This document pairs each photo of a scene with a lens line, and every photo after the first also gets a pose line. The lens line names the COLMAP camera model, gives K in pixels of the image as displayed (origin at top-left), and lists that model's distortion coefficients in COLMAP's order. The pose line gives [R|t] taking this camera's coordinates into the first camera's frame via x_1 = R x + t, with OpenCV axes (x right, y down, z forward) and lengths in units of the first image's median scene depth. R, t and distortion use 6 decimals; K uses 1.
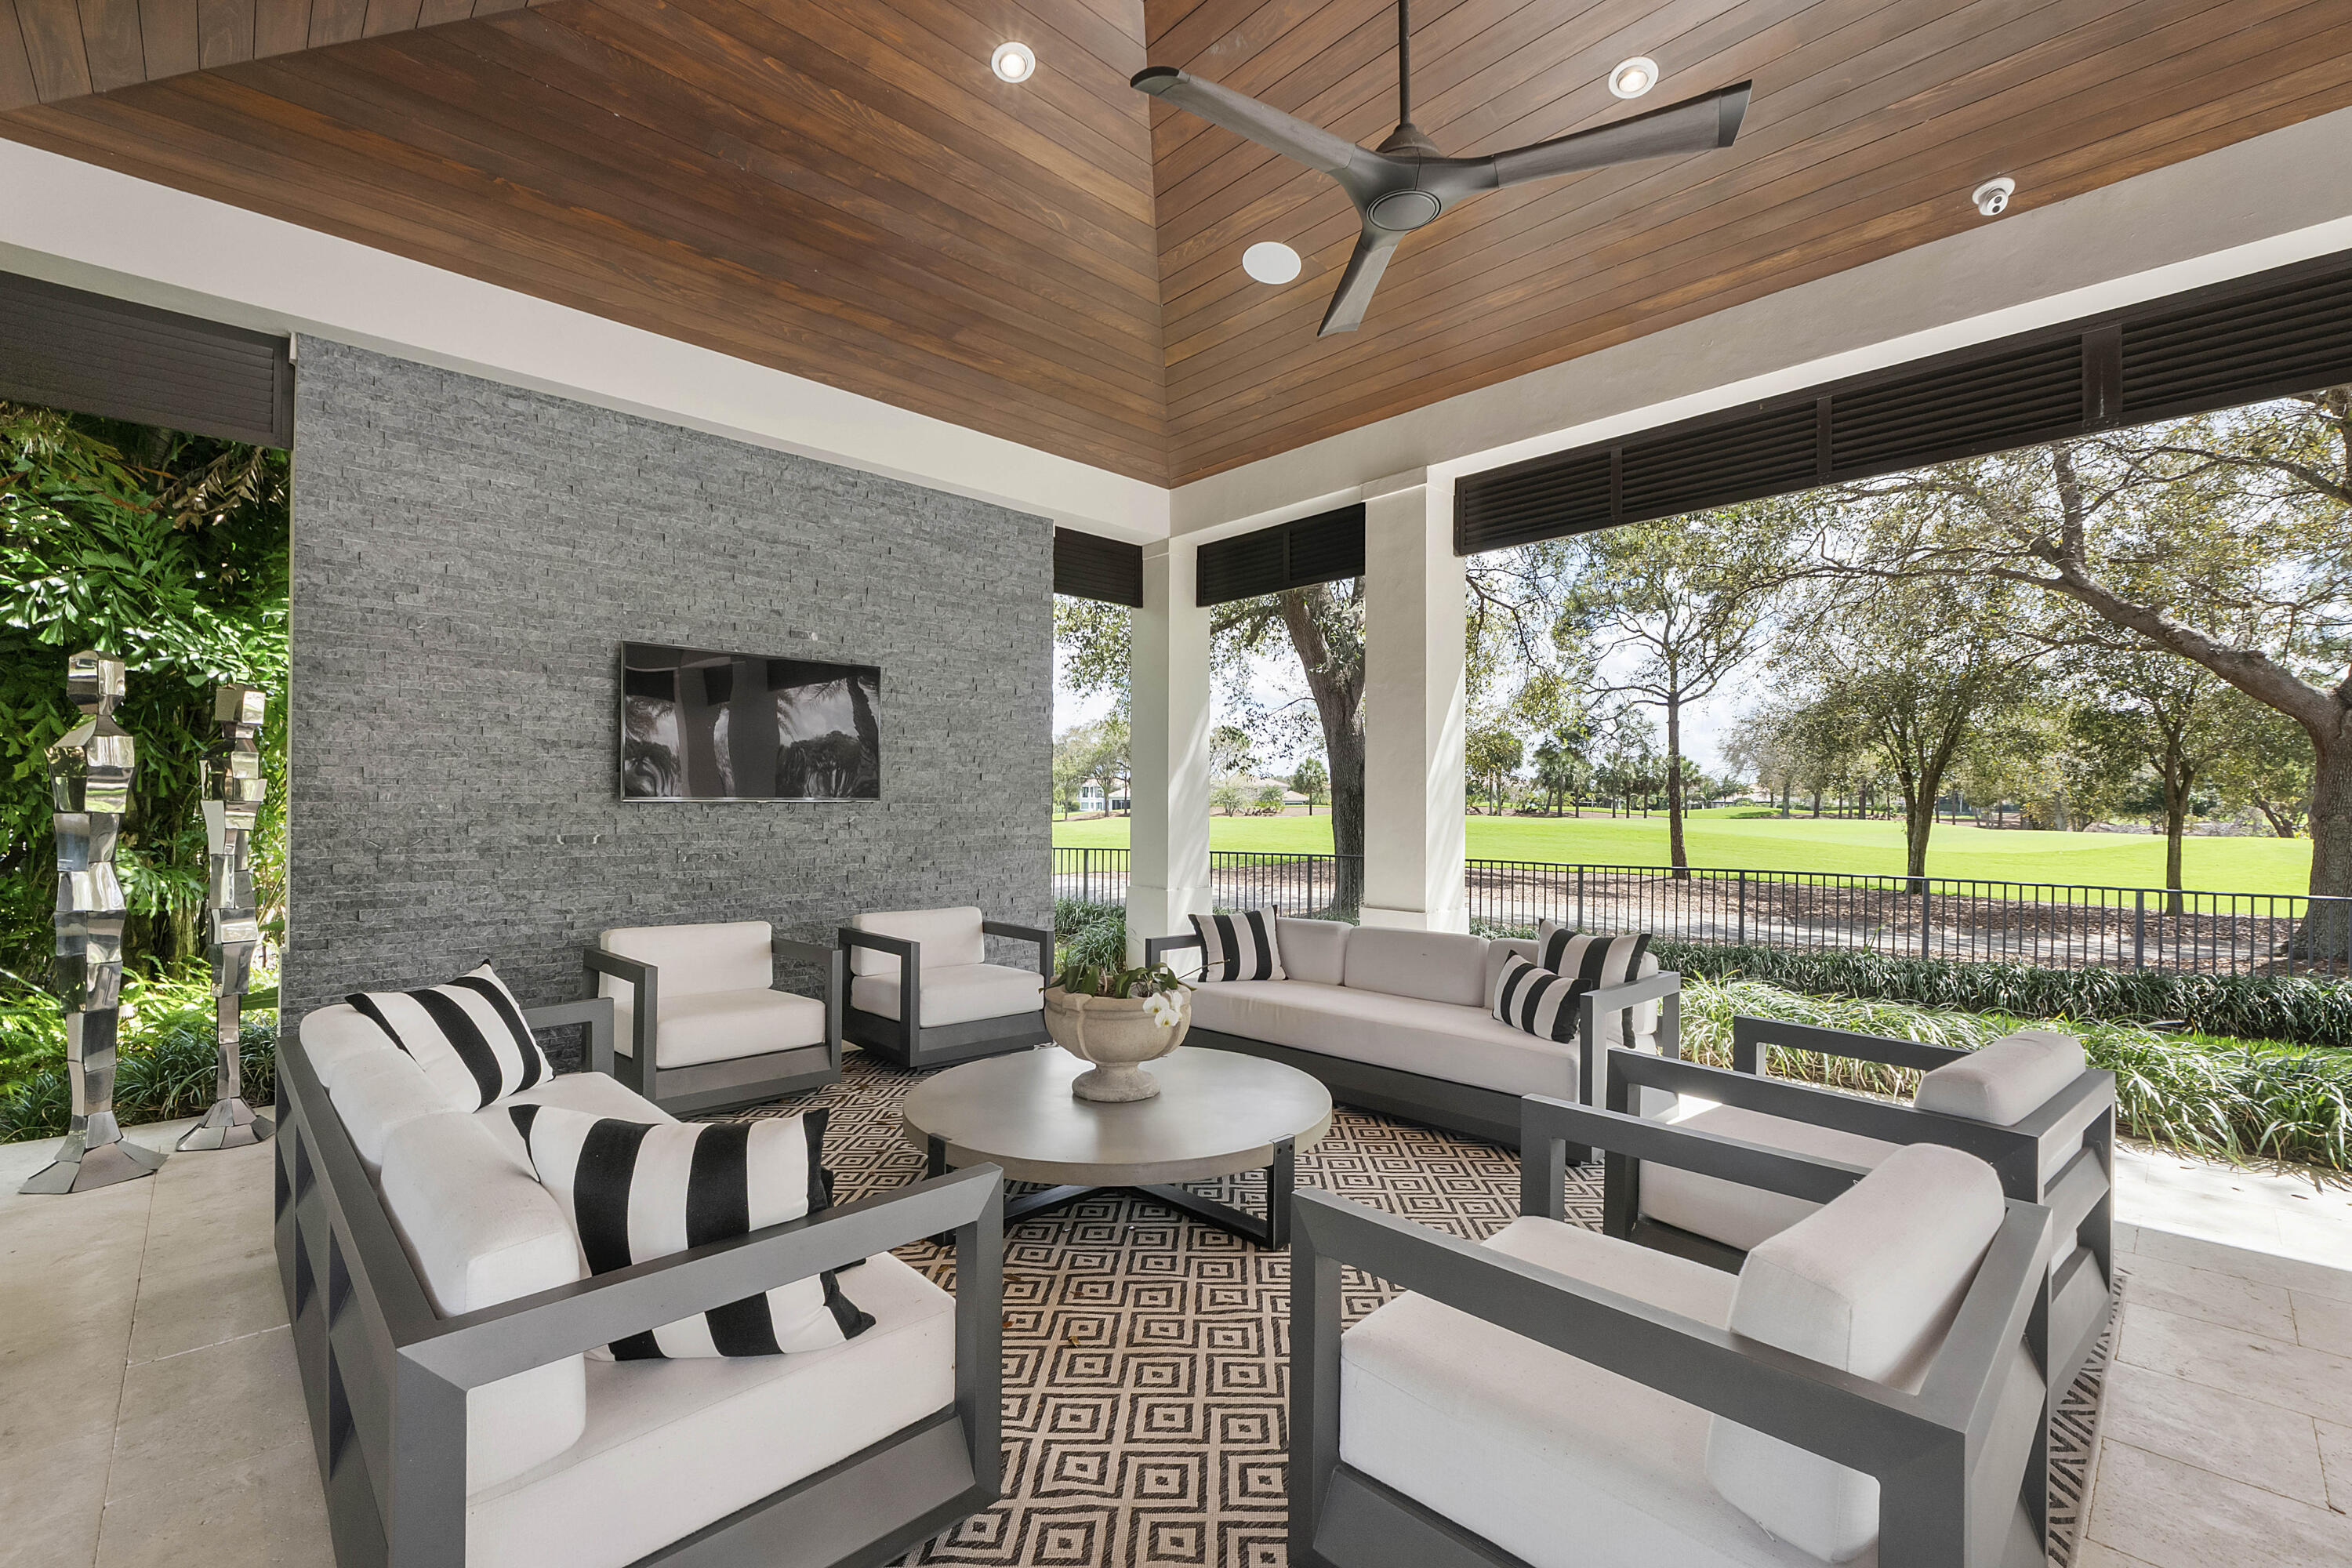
lens RADIAL K [[1013.2, 0, 1175.6], [0, 1013.2, 802.5], [0, 0, 1]] dist [-0.007612, -0.000001]
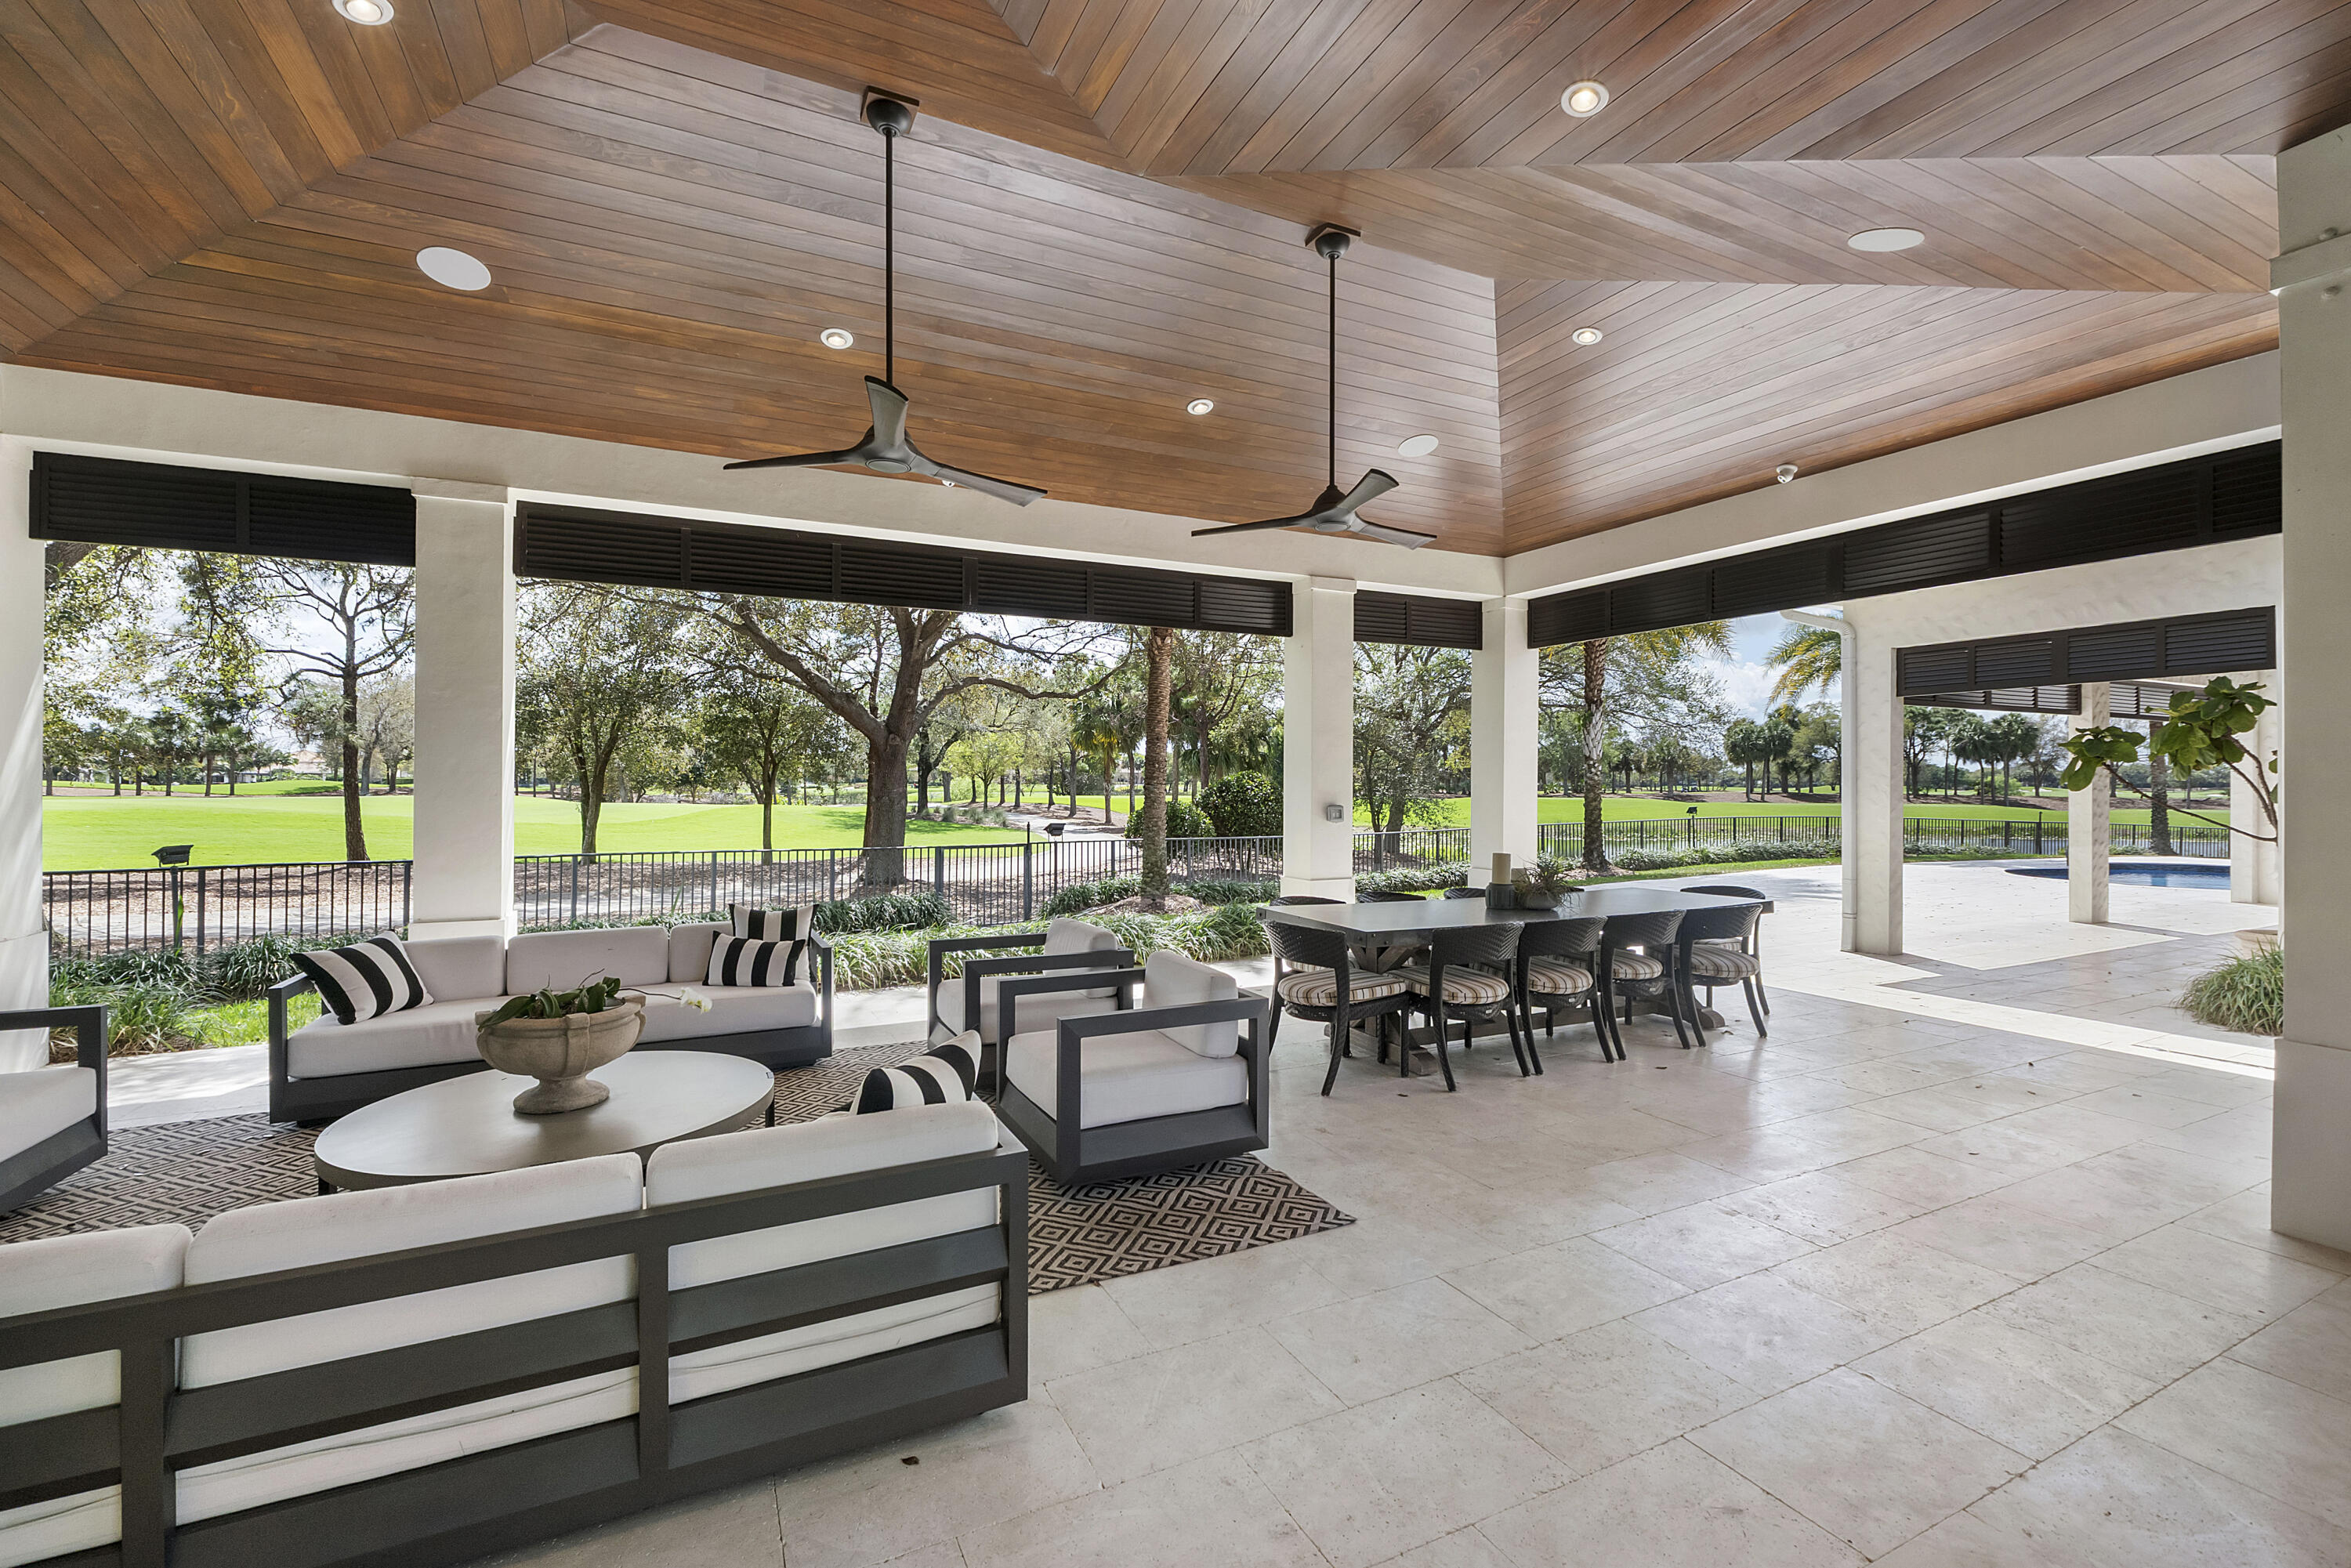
lens RADIAL K [[1012.7, 0, 1175.1], [0, 1012.7, 802.5], [0, 0, 1]] dist [-0.007612, -0.000001]
pose [[0.320253, -0.019952, 0.947122, -0.166105], [-0.005939, 0.999716, 0.023068, -0.012195], [-0.947313, -0.013012, 0.320044, 0.006766]]
